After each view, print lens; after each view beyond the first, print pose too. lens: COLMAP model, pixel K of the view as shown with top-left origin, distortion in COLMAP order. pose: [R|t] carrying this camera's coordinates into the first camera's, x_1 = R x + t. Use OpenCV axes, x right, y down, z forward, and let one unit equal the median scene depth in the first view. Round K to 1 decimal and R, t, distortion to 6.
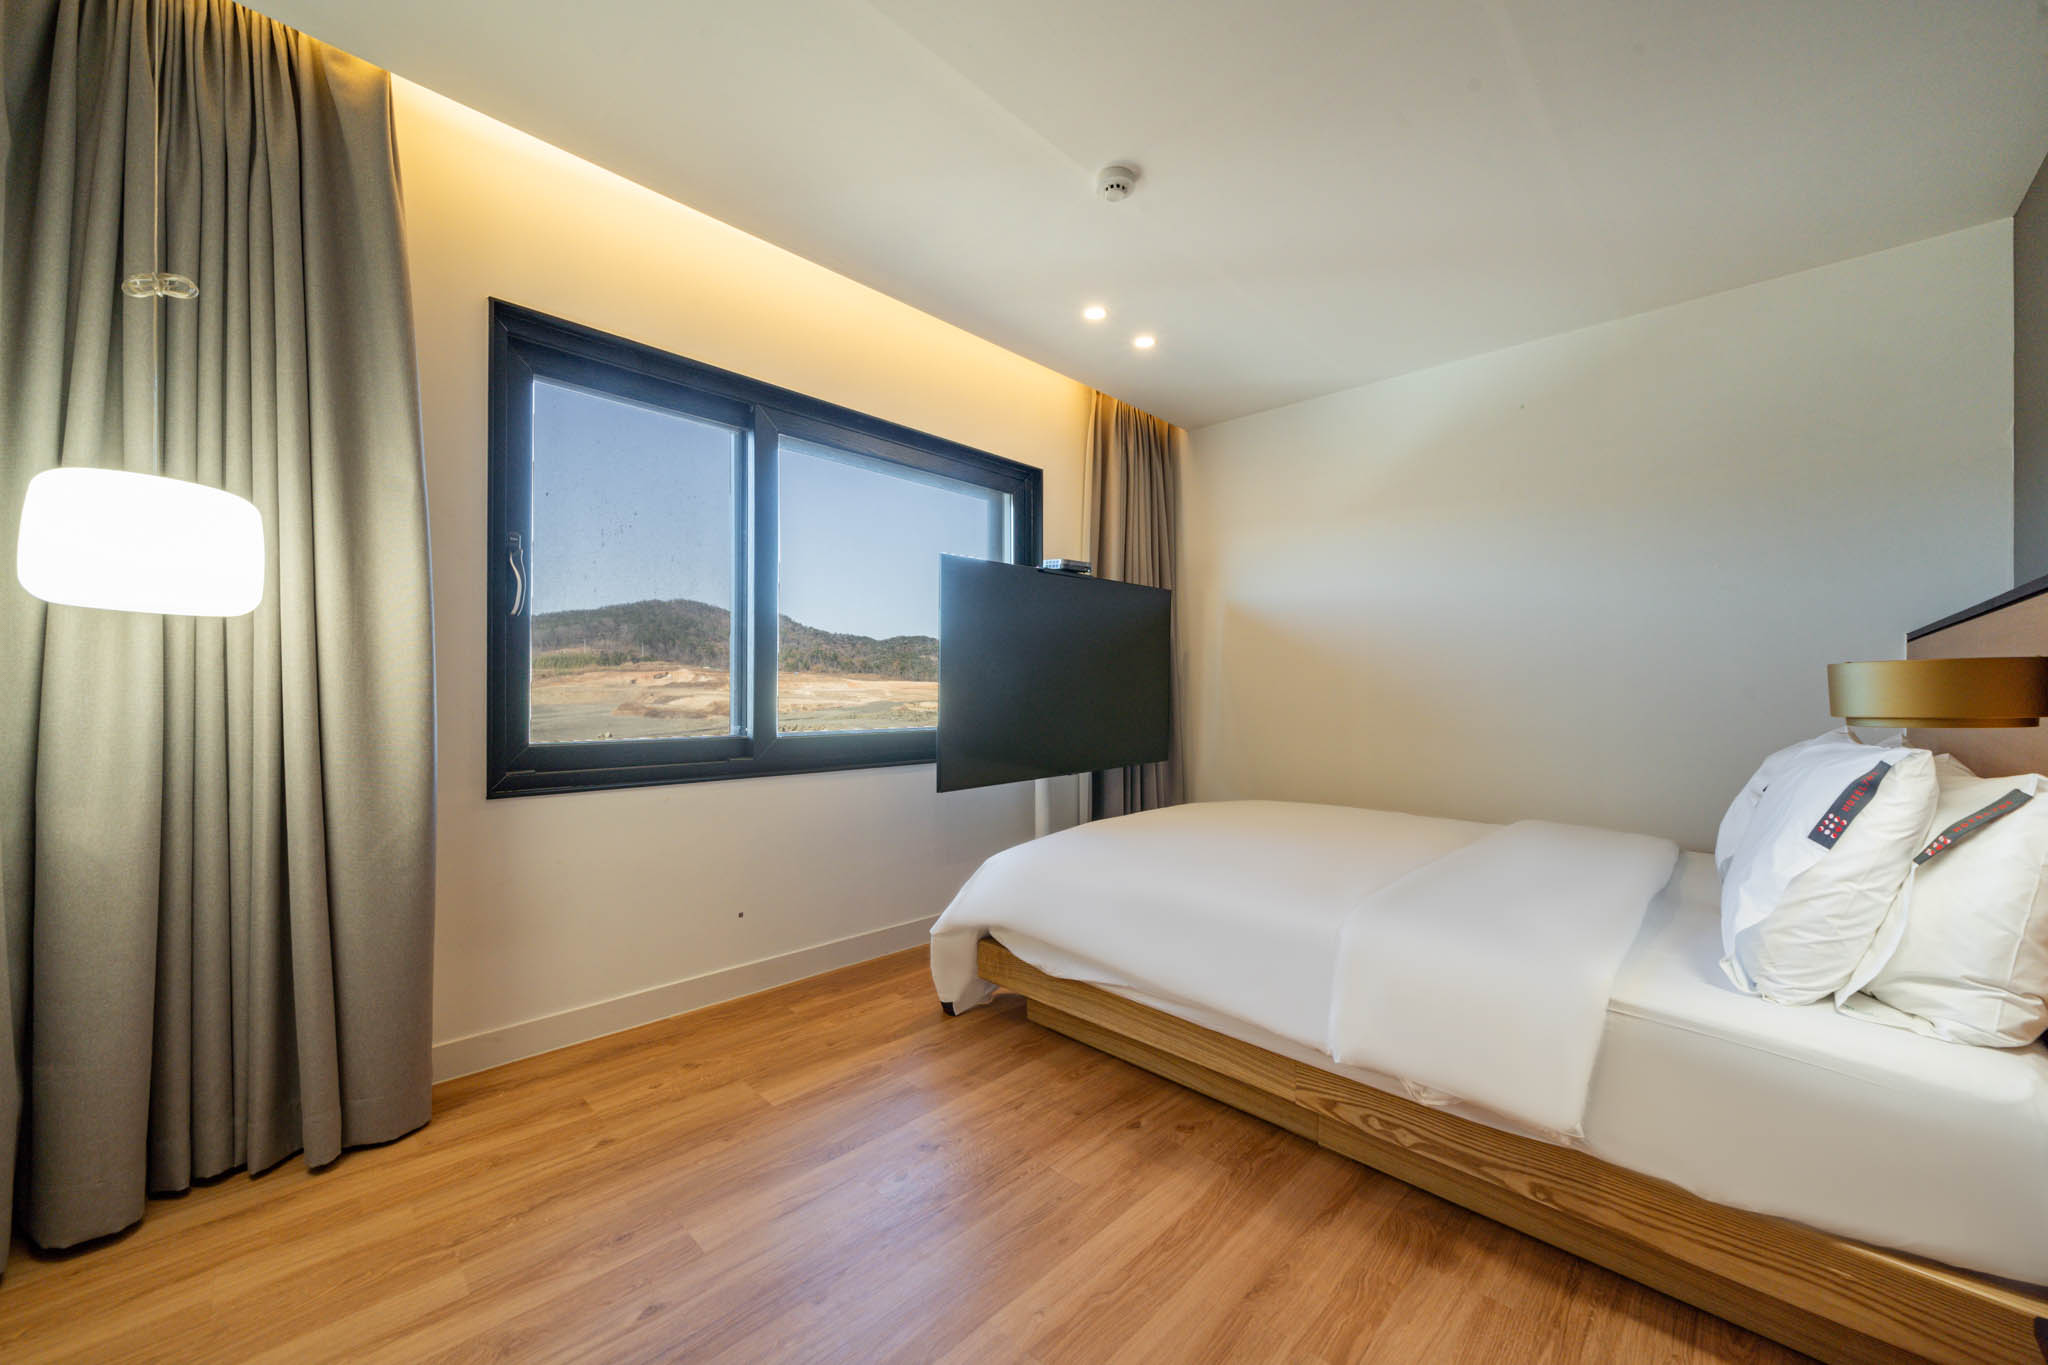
lens RADIAL K [[759.3, 0, 1024.0], [0, 759.3, 682.5], [0, 0, 1]] dist [0.000432, -0.000002]
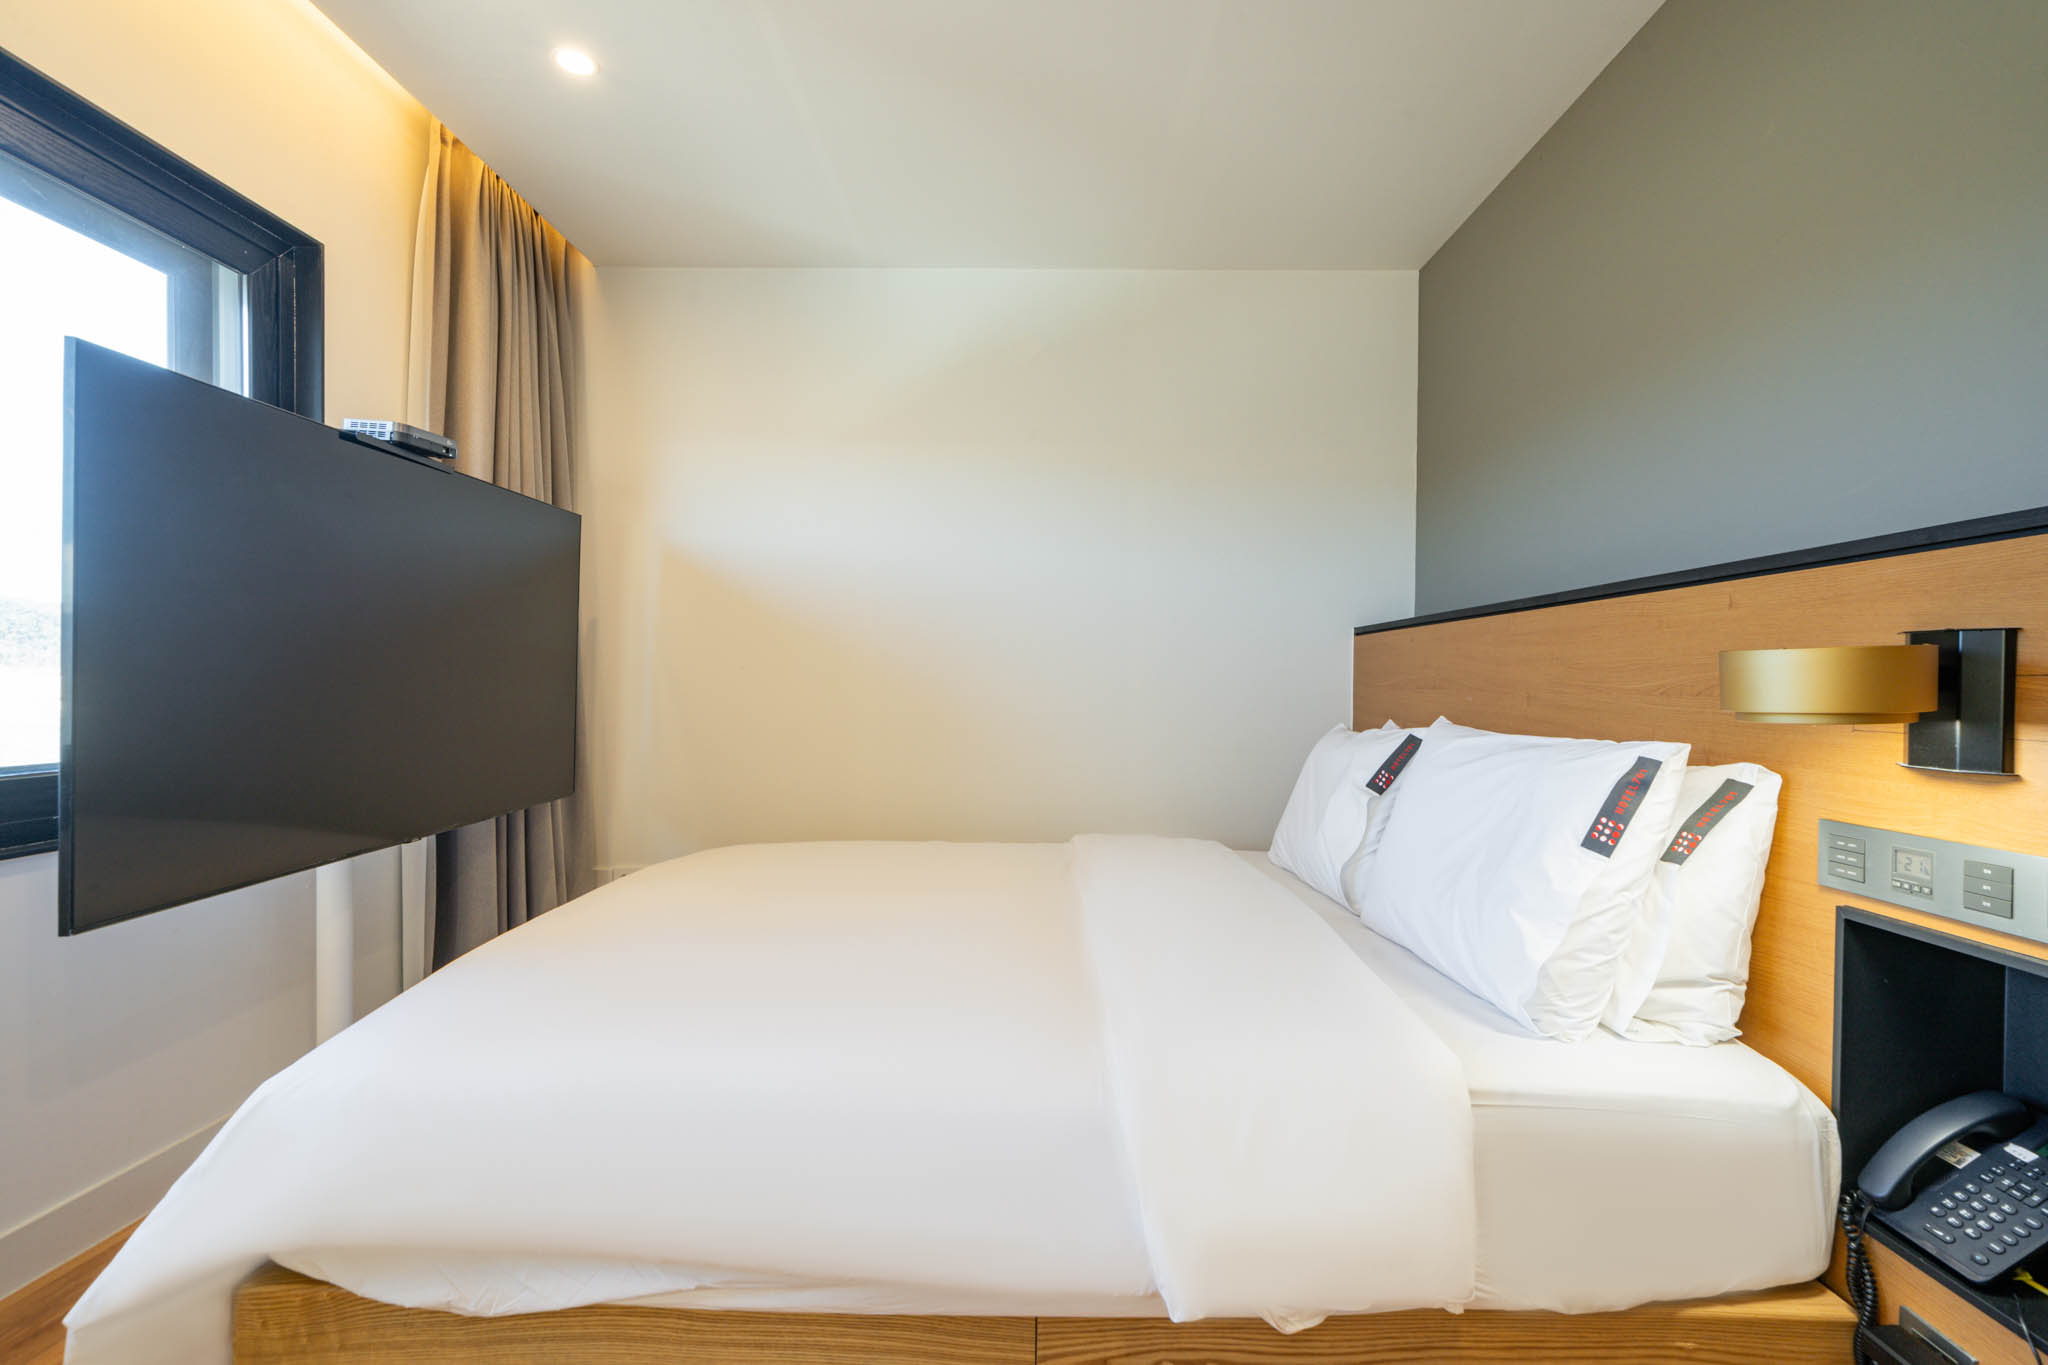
lens RADIAL K [[929.9, 0, 1024.0], [0, 929.9, 682.5], [0, 0, 1]] dist [-0.015791, 0.000060]
pose [[0.716895, 0.010039, 0.697109, -0.184391], [-0.015911, 0.999871, 0.001964, 0.020544], [-0.697000, -0.012499, 0.716963, 0.660591]]
